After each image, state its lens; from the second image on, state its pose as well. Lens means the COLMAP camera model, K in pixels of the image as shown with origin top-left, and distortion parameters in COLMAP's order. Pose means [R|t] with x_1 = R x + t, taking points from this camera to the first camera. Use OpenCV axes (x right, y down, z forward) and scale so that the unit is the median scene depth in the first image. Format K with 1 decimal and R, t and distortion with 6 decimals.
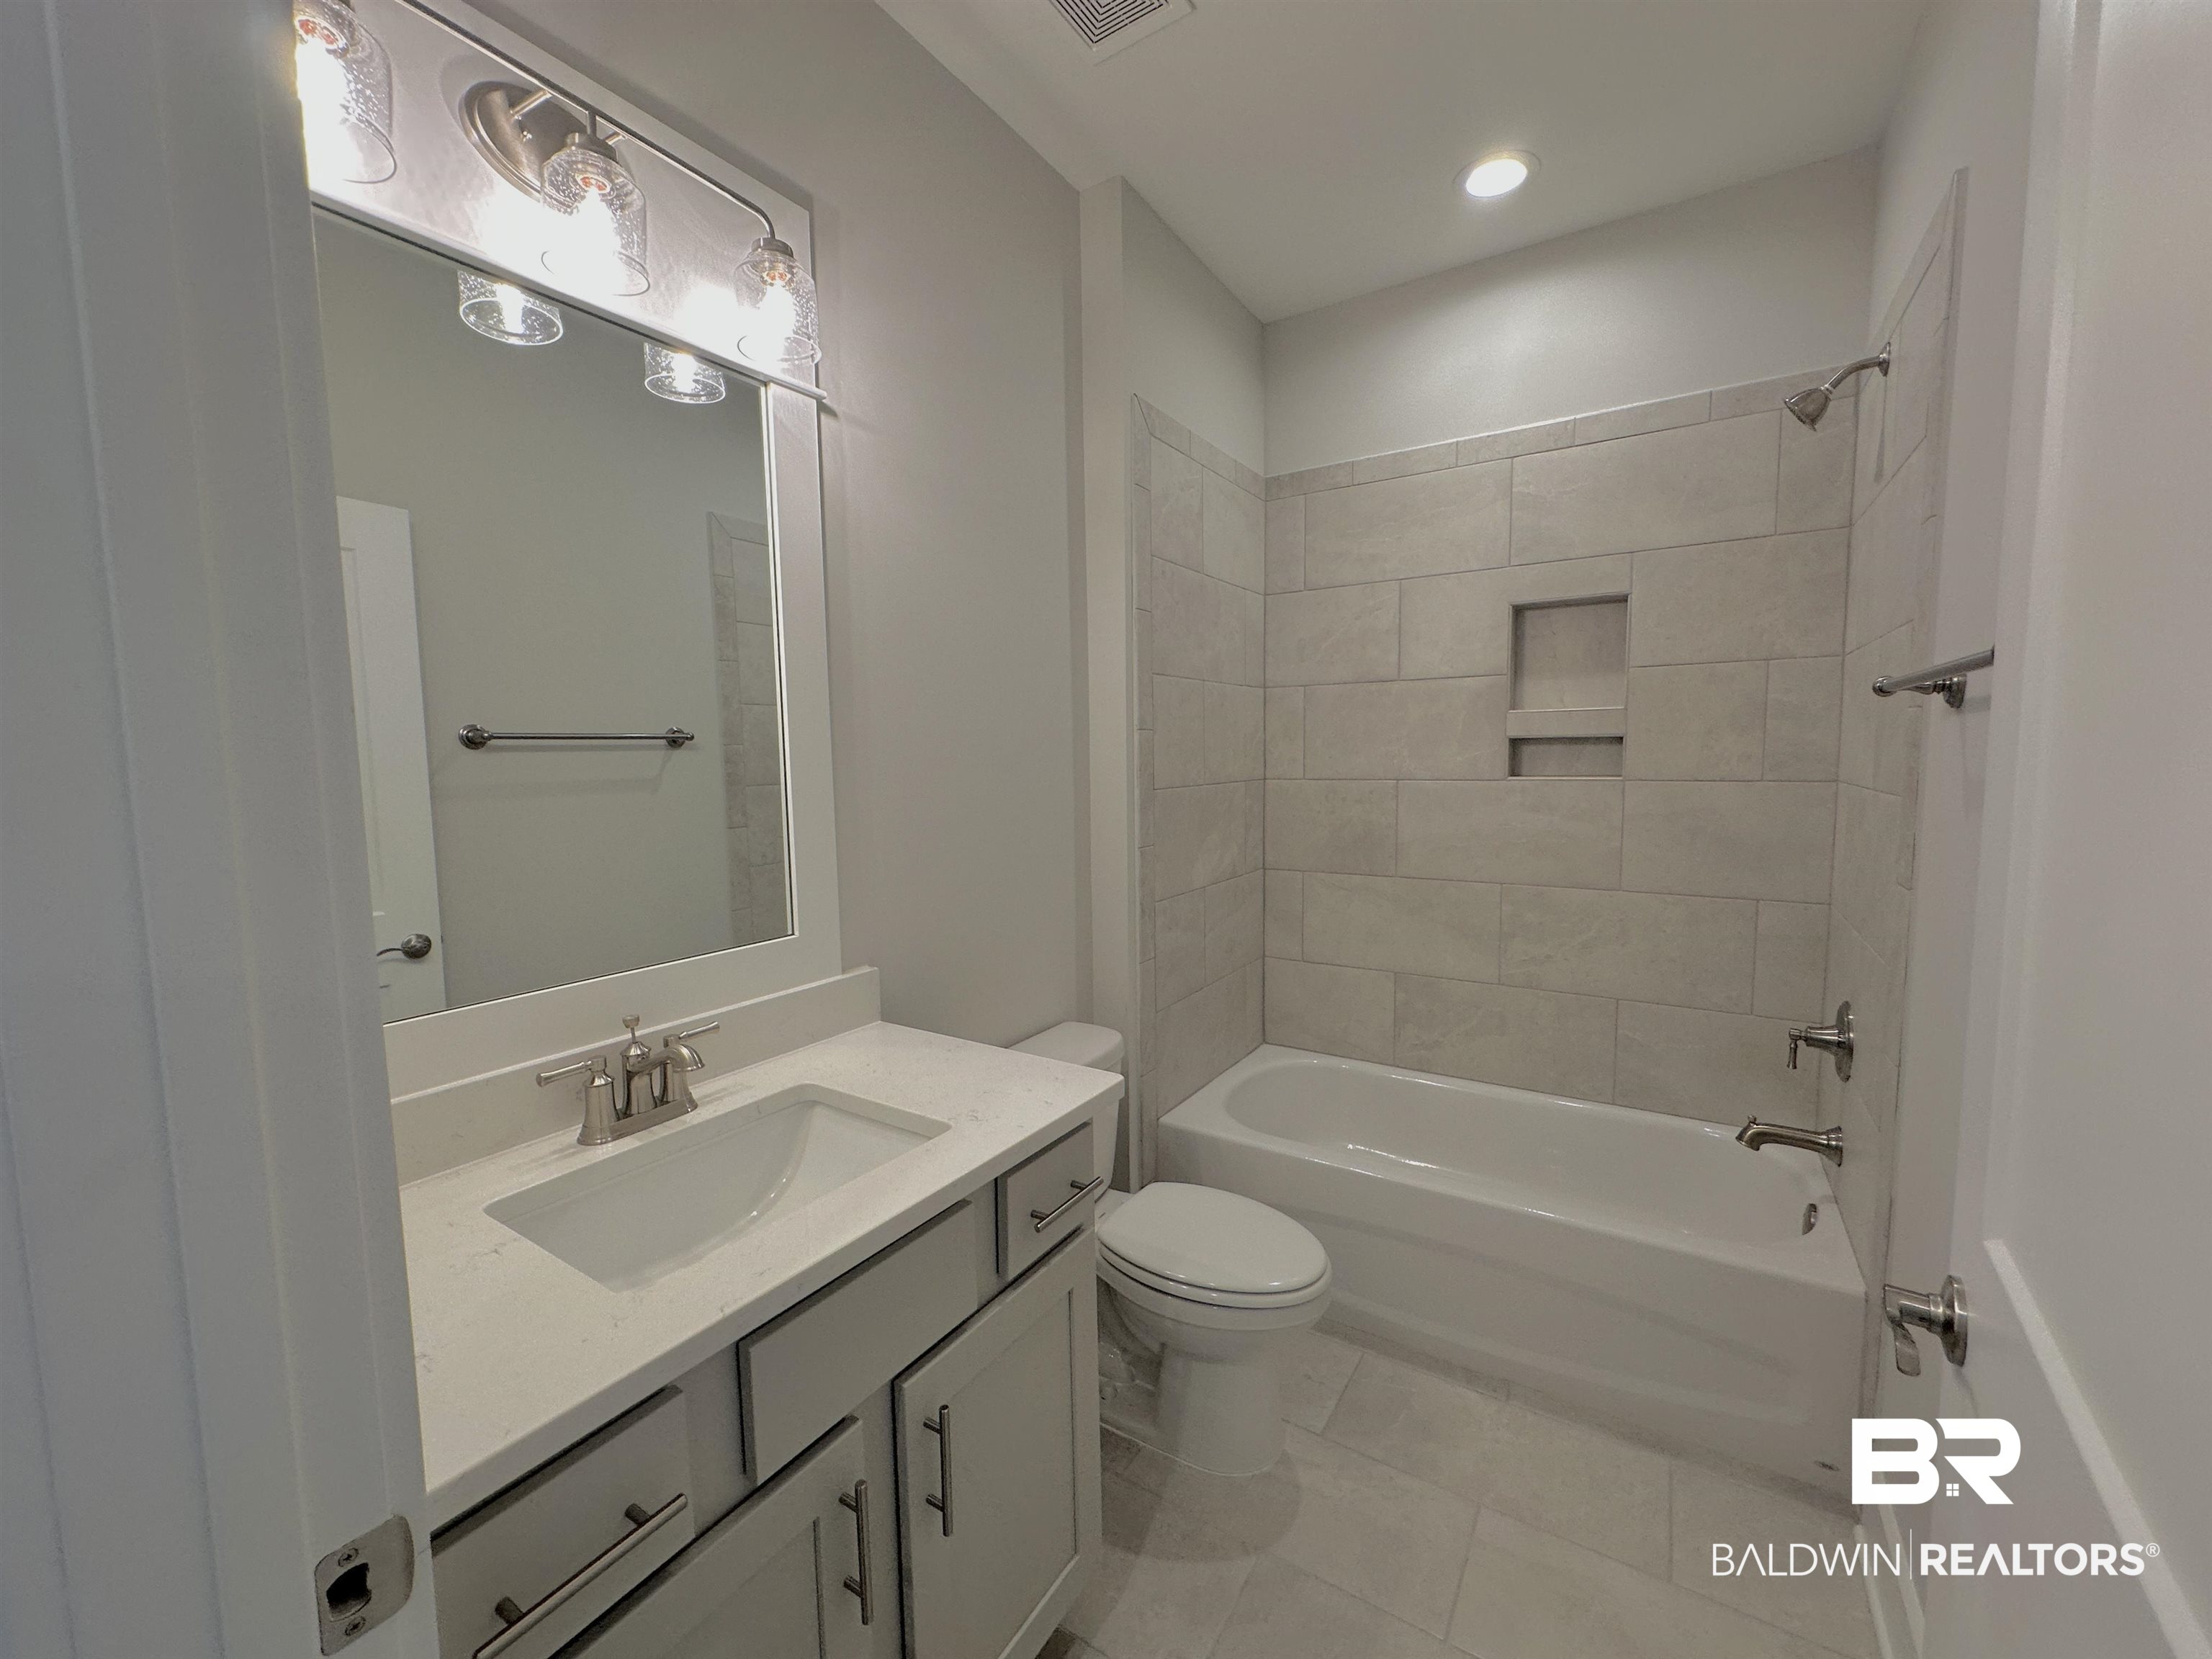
lens RADIAL K [[881.5, 0, 1103.2], [0, 881.5, 831.8], [0, 0, 1]] dist [-0.002731, 0.001039]
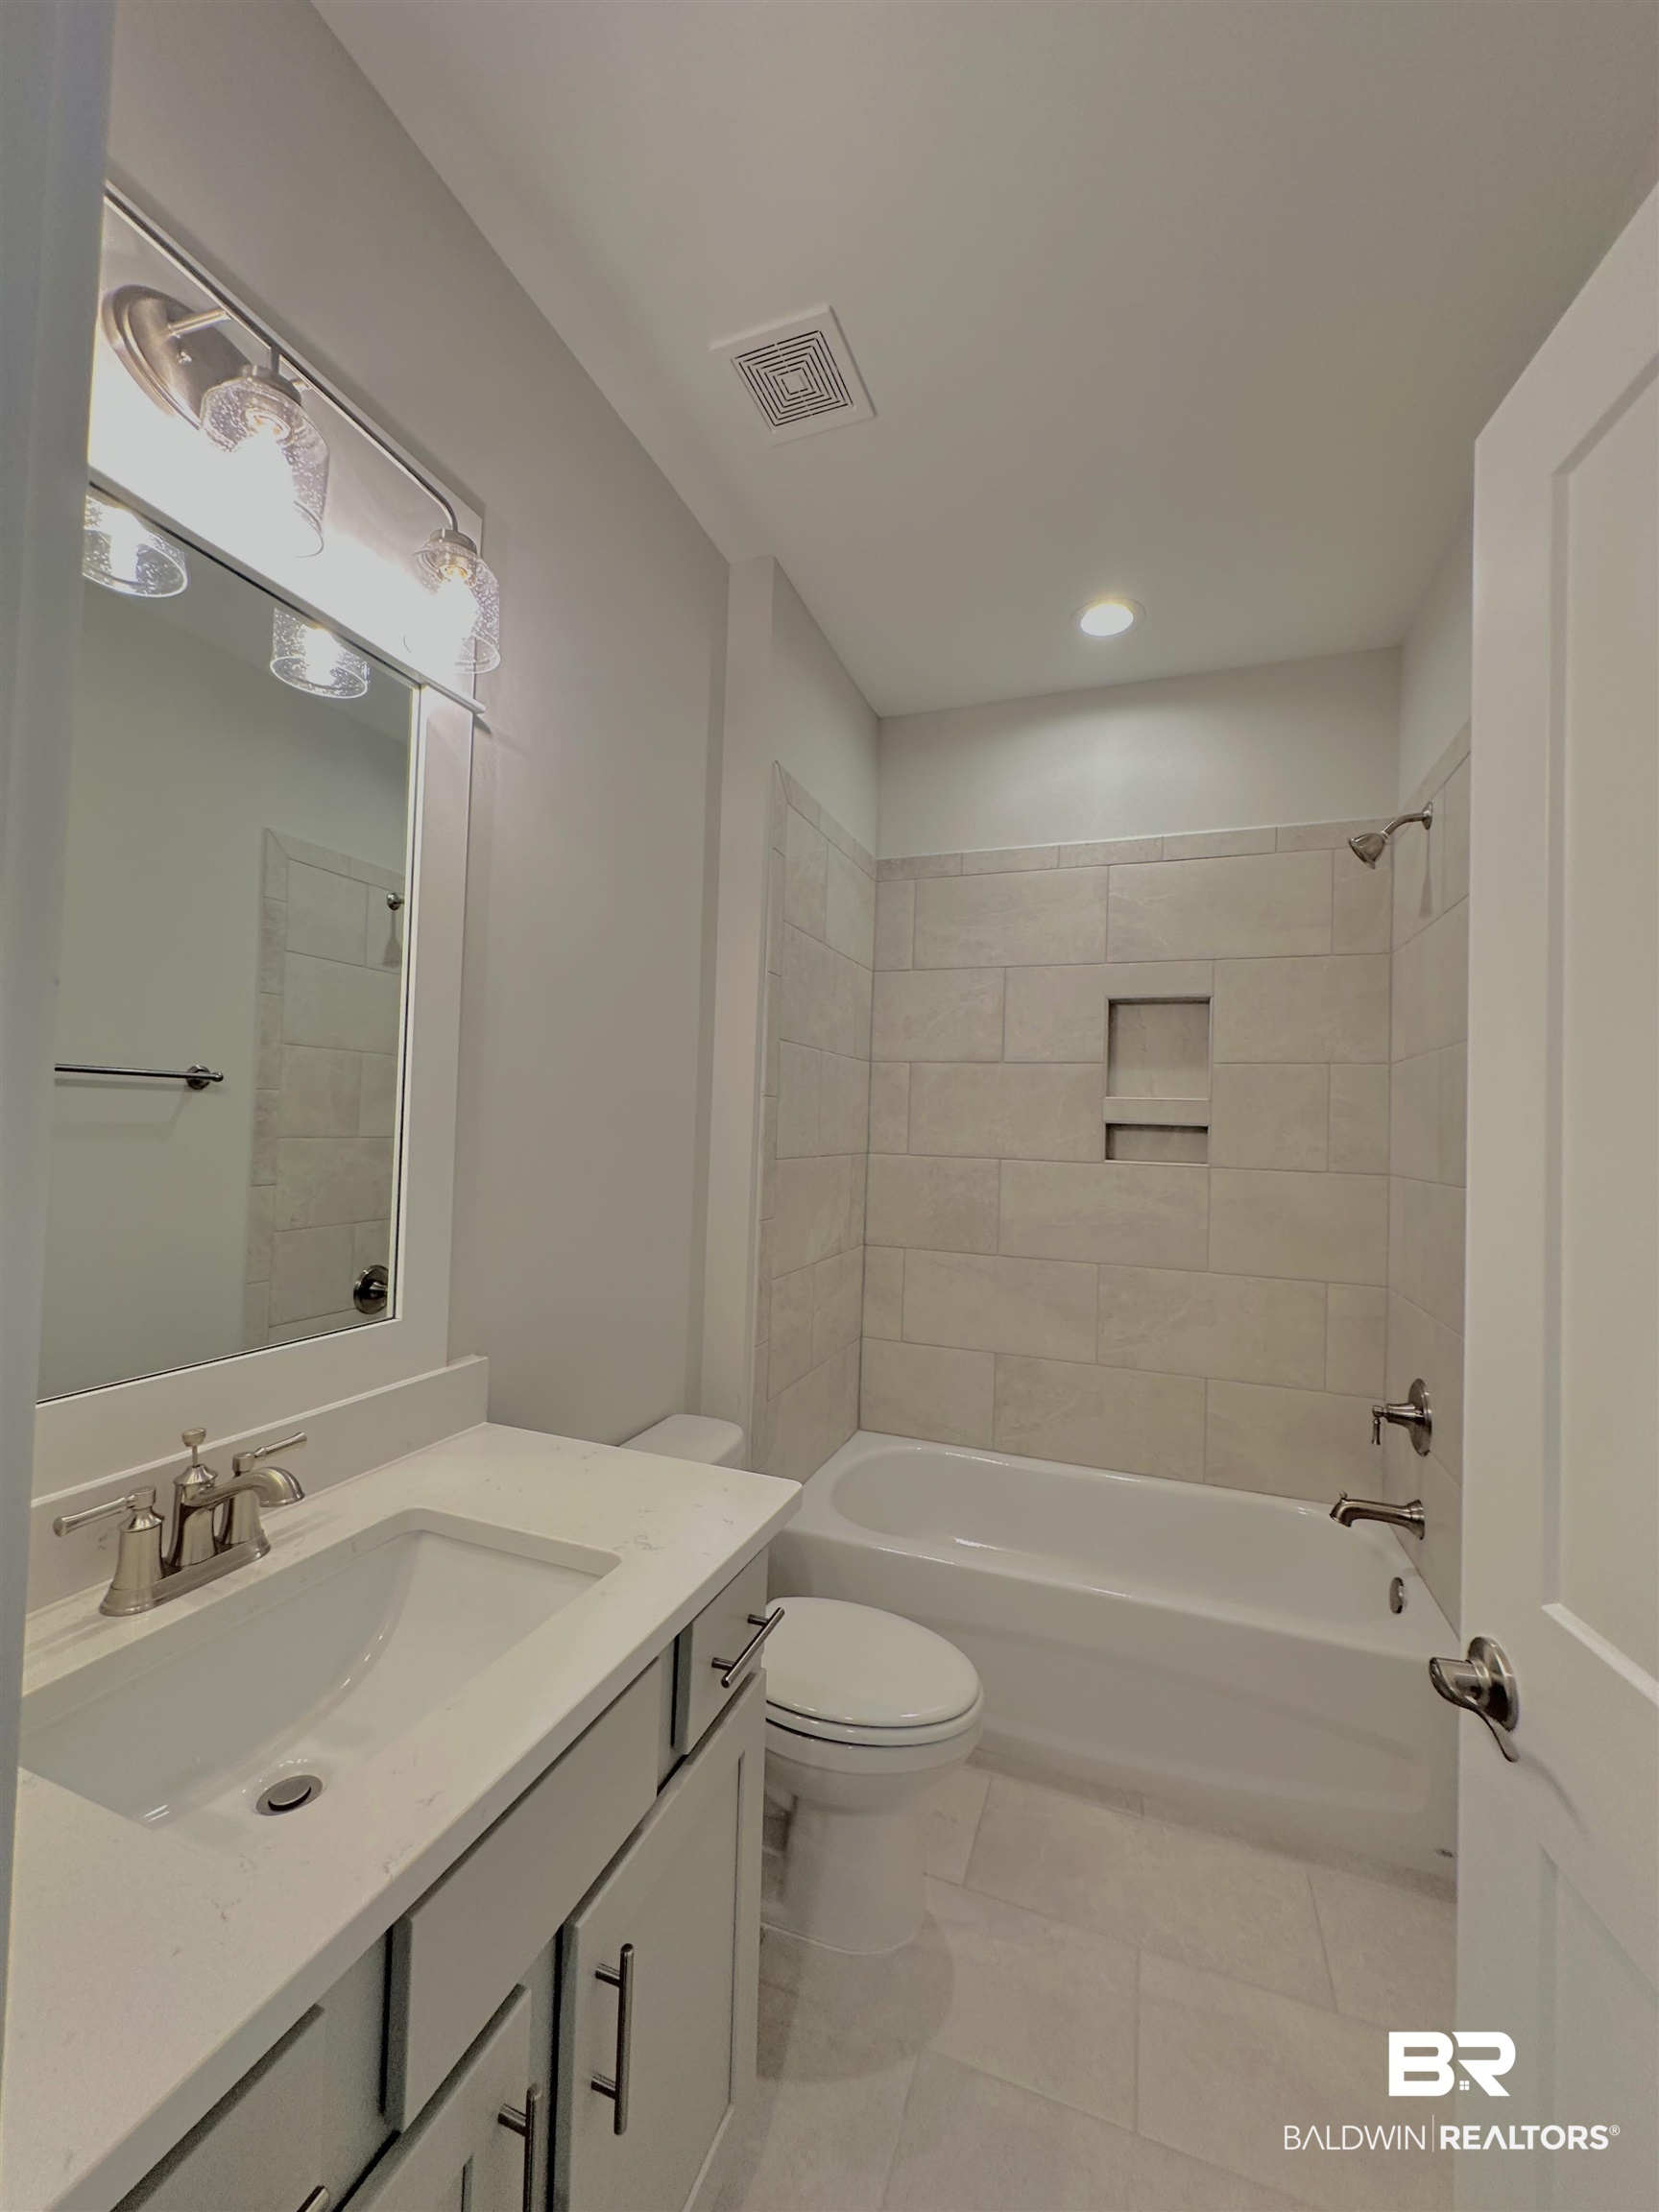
lens RADIAL K [[881.5, 0, 828.9], [0, 881.5, 1104.1], [0, 0, 1]] dist [-0.002731, 0.001039]
pose [[0.975838, 0.051040, 0.212448, -0.110741], [-0.026834, 0.992968, -0.115302, 0.001318], [-0.216839, 0.106816, 0.970346, 0.069925]]
